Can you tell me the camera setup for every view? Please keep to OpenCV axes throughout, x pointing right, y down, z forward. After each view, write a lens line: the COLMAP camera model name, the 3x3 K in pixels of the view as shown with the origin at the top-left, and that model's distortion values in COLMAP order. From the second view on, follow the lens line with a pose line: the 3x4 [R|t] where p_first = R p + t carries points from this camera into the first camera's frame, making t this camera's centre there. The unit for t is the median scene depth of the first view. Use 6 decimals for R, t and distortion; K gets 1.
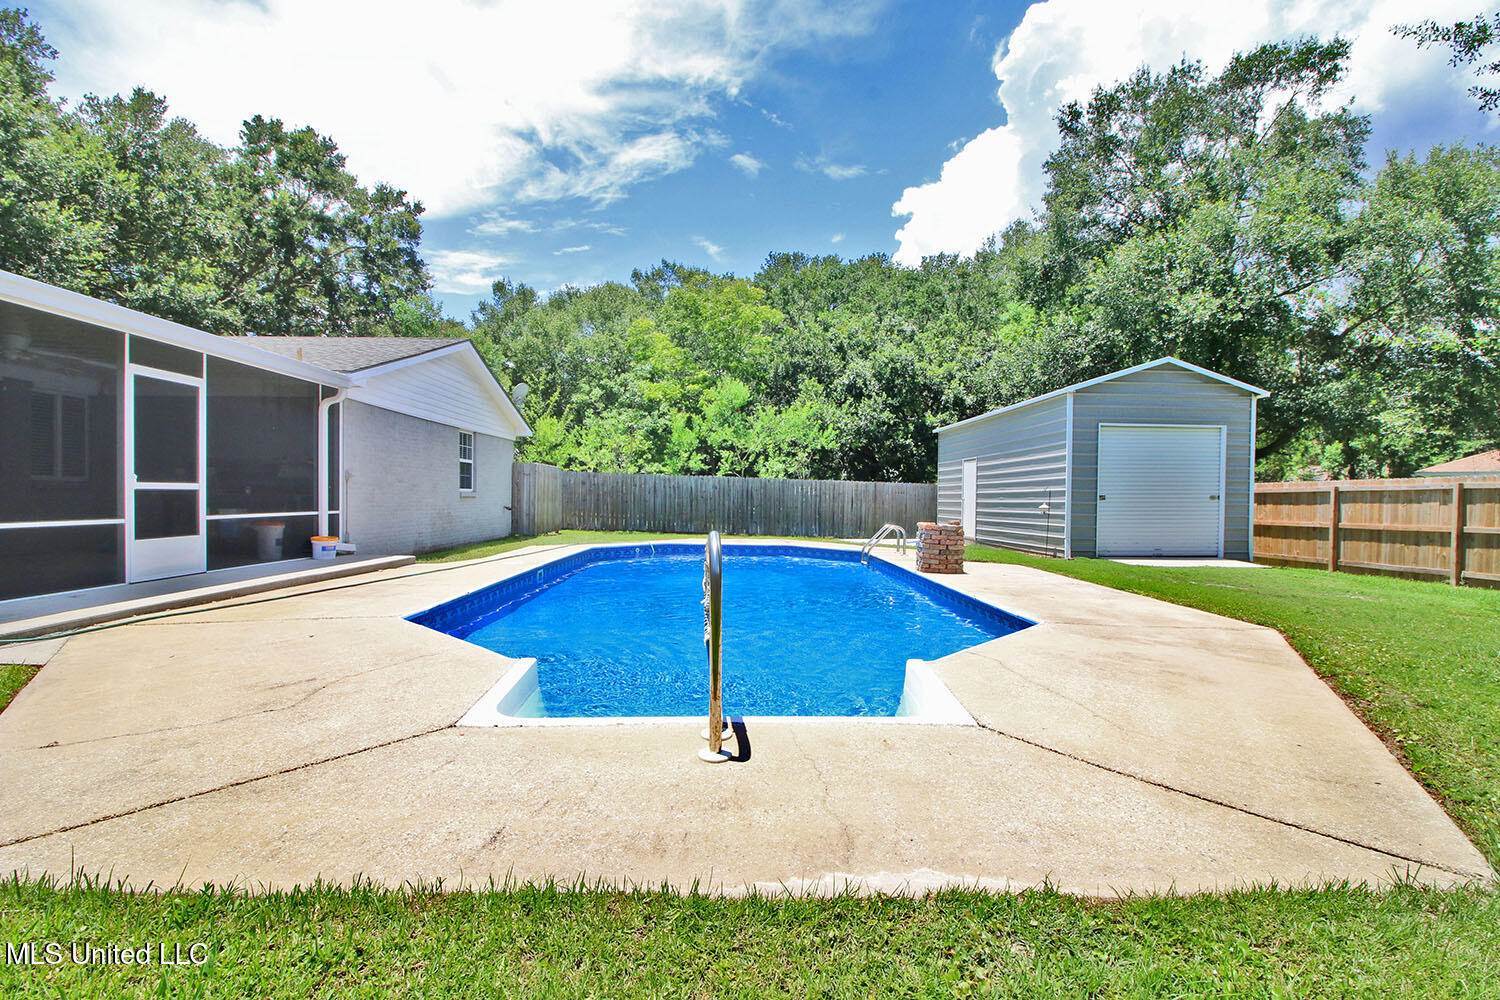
lens RADIAL K [[688.0, 0, 744.7], [0, 688.0, 509.6], [0, 0, 1]] dist [0.003001, -0.016305]
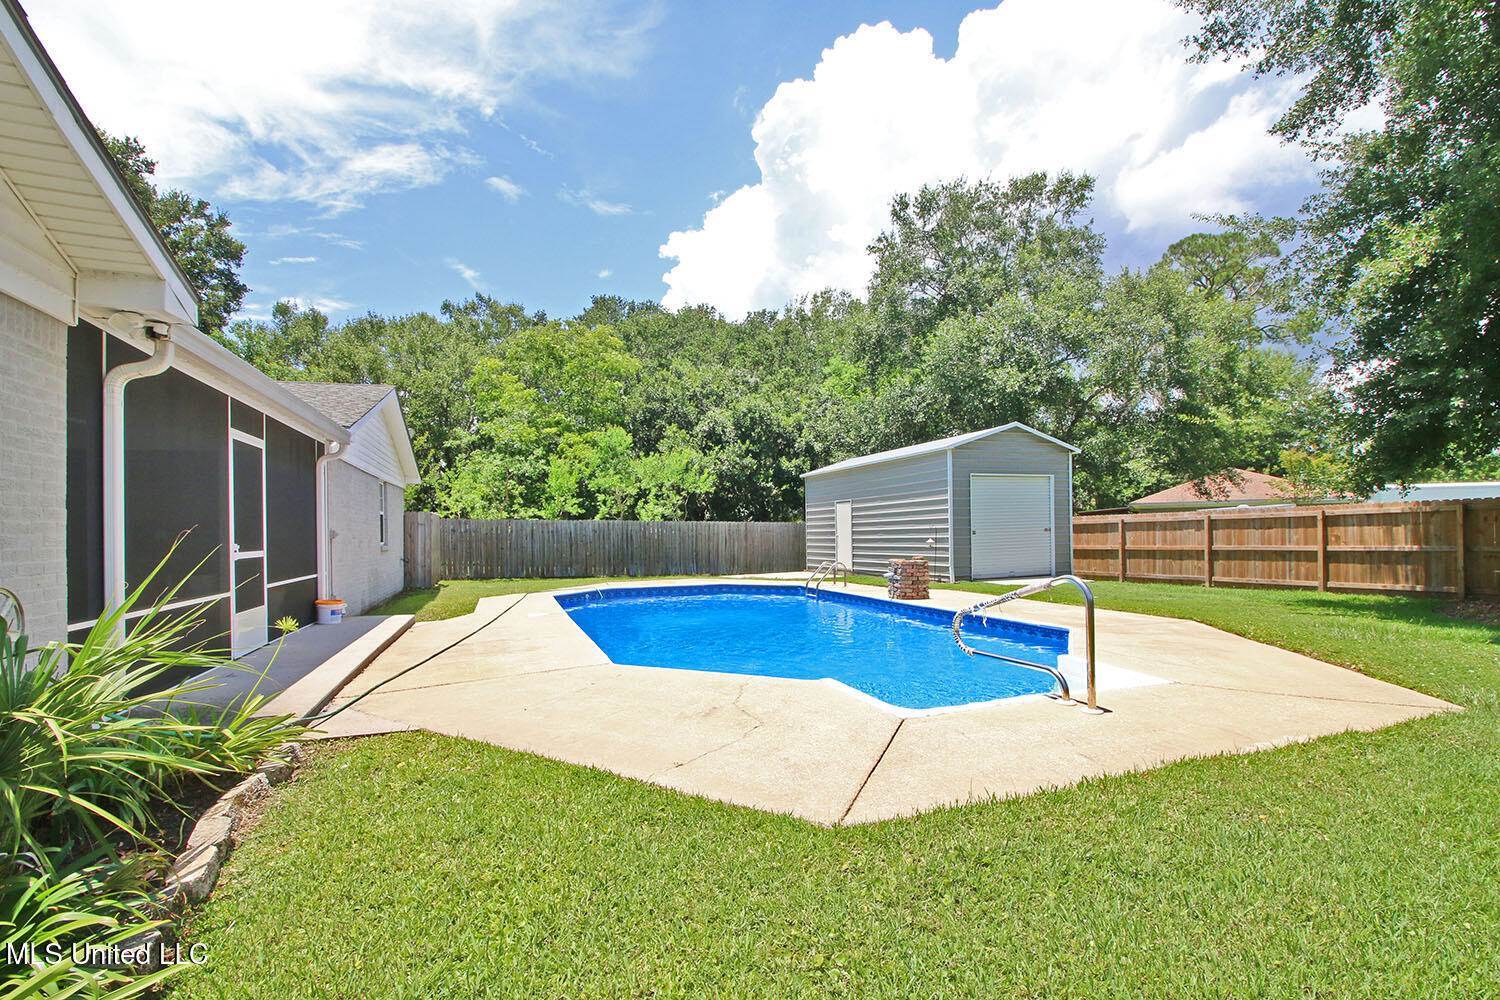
lens RADIAL K [[690.4, 0, 739.6], [0, 690.4, 527.8], [0, 0, 1]] dist [0.002981, -0.010422]
pose [[0.950068, -0.027618, 0.310817, -0.186067], [0.035676, 0.999158, -0.020268, -0.010571], [-0.309996, 0.030344, 0.950254, -0.043642]]
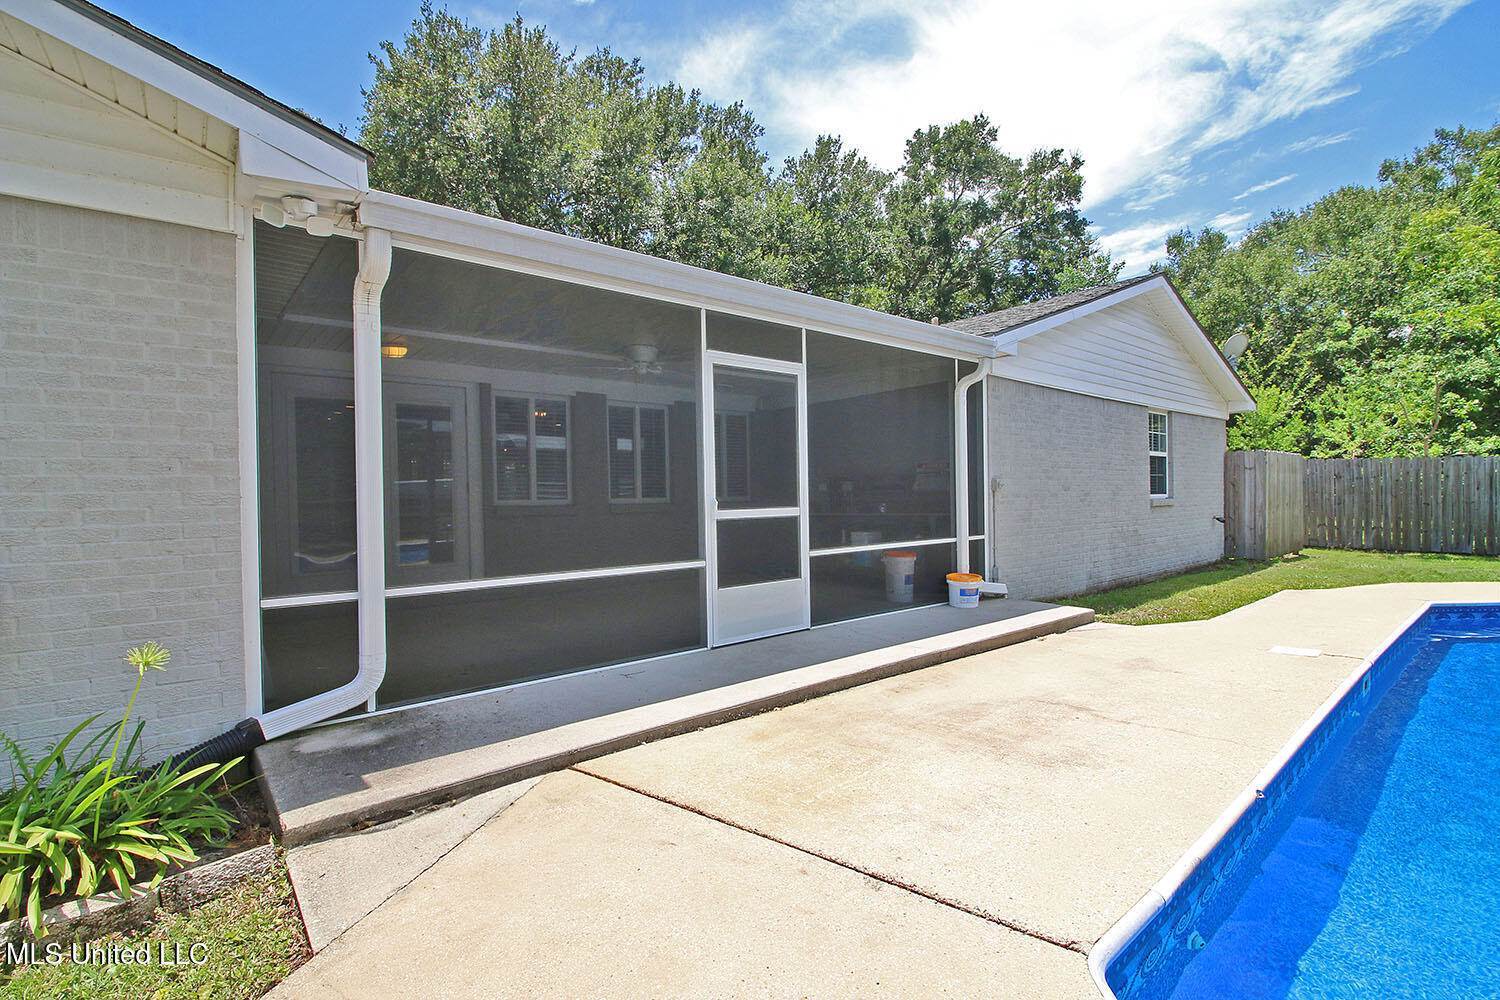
lens RADIAL K [[697.0, 0, 759.8], [0, 697.0, 501.0], [0, 0, 1]] dist [0.003160, -0.017115]
pose [[0.641784, -0.018282, -0.766668, -0.101239], [0.010353, 0.999831, -0.015175, -0.013584], [0.766816, 0.001802, 0.641864, 0.195251]]
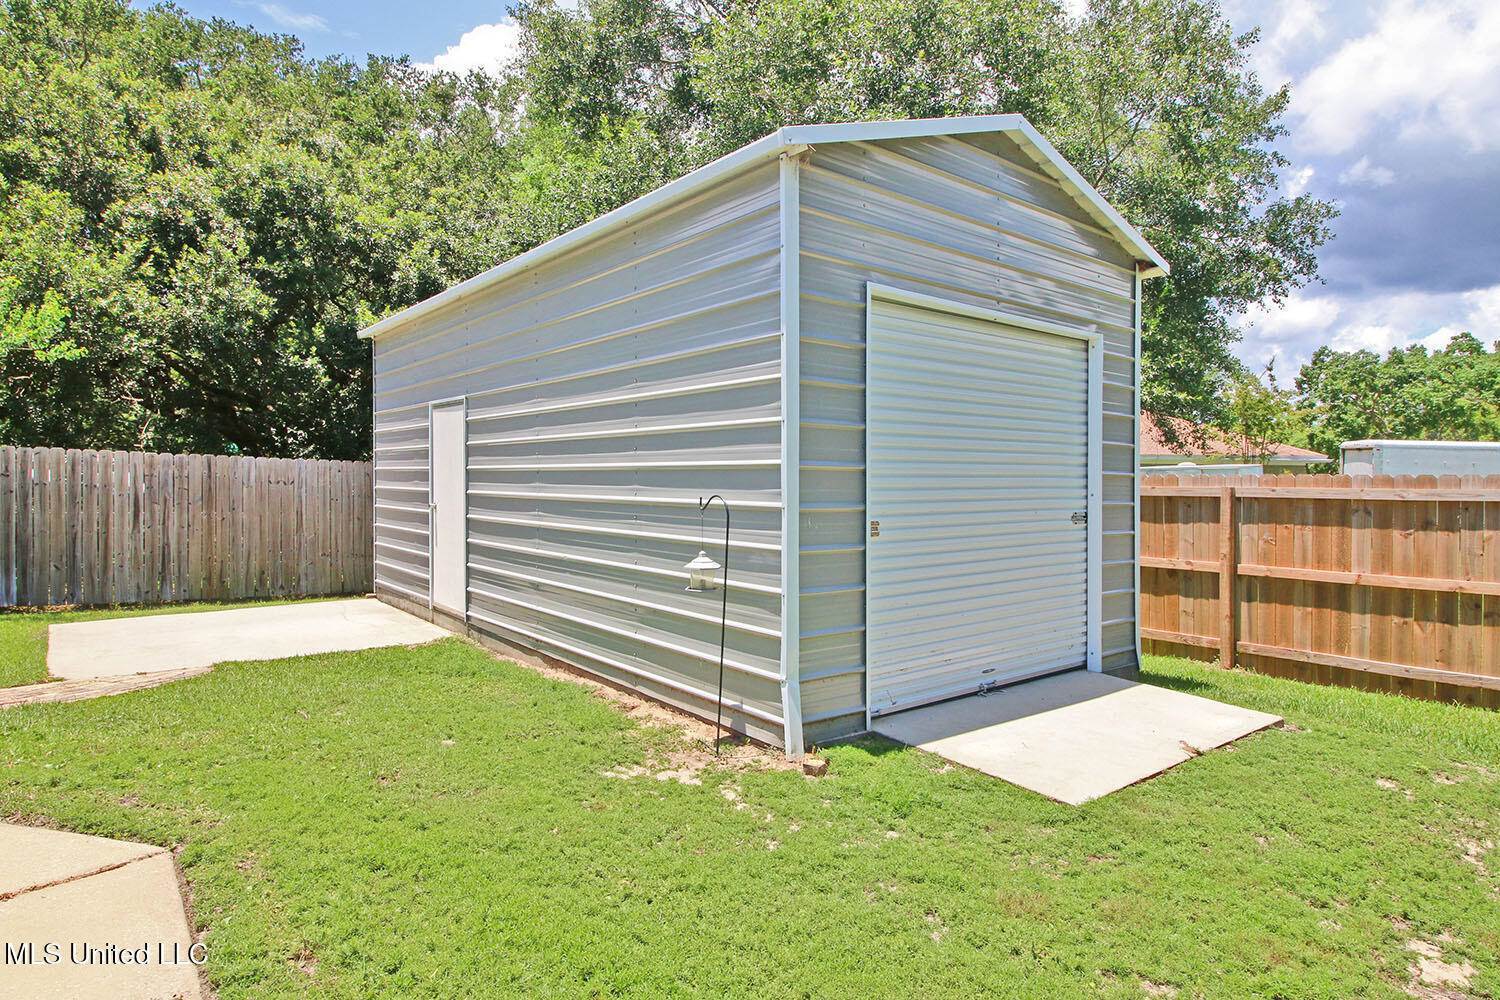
lens RADIAL K [[838.6, 0, 771.6], [0, 838.6, 482.8], [0, 0, 1]] dist [-0.000476, -0.000428]
pose [[0.784060, -0.003575, 0.620674, 0.167524], [0.005873, 0.999981, -0.001660, -0.025501], [-0.620657, 0.004946, 0.784067, 0.492185]]
